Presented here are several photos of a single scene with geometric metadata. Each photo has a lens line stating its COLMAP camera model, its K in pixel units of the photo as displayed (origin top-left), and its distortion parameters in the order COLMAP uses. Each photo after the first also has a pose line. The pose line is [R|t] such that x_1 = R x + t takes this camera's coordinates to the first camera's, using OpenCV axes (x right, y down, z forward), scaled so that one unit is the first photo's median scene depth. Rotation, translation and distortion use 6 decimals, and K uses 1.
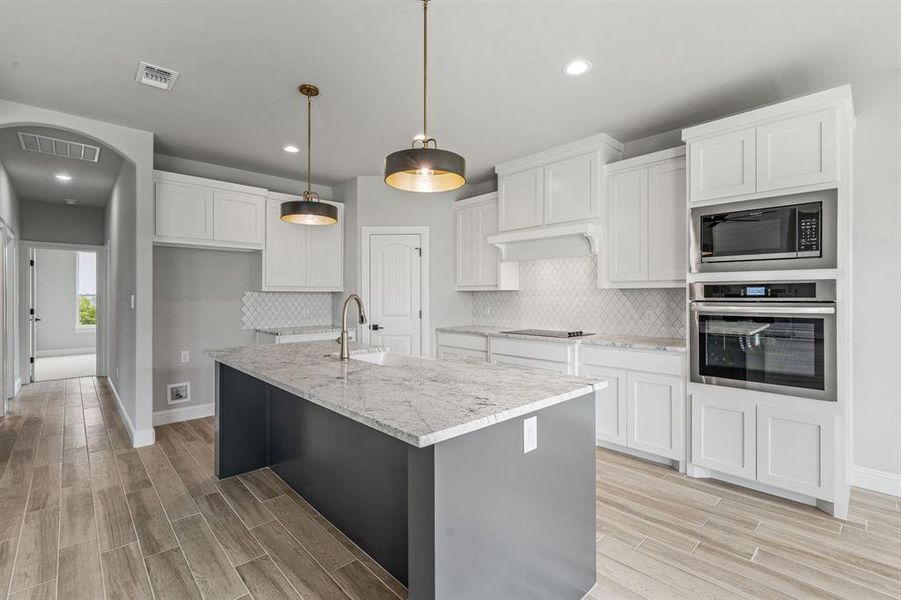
lens RADIAL K [[399.7, 0, 447.3], [0, 399.7, 296.3], [0, 0, 1]] dist [0.004563, 0.000282]
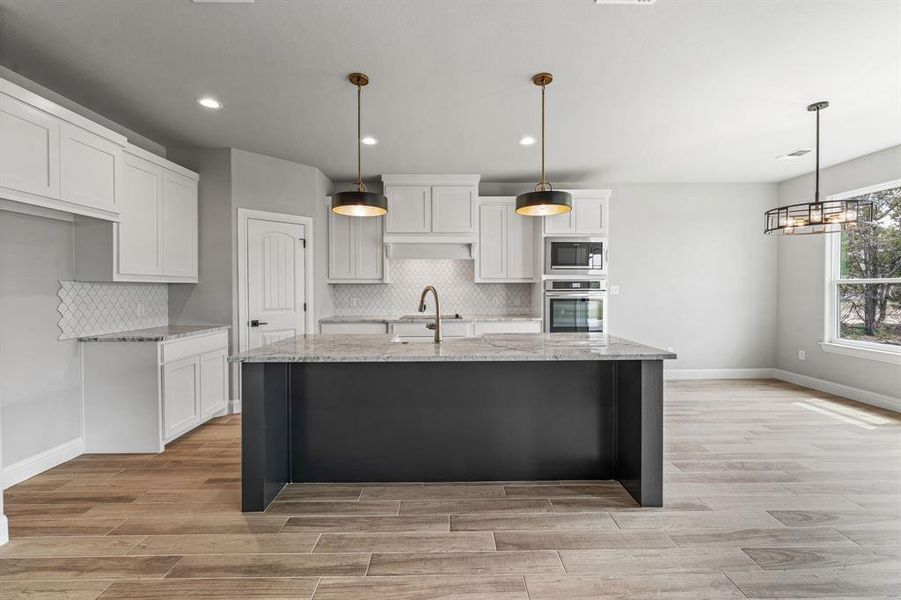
lens RADIAL K [[365.9, 0, 459.1], [0, 365.9, 296.1], [0, 0, 1]] dist [0.000150, -0.000347]
pose [[0.684611, -0.016209, 0.728728, -0.863527], [0.002145, 0.999793, 0.020224, 0.002152], [-0.728906, -0.012282, 0.684504, 0.206065]]
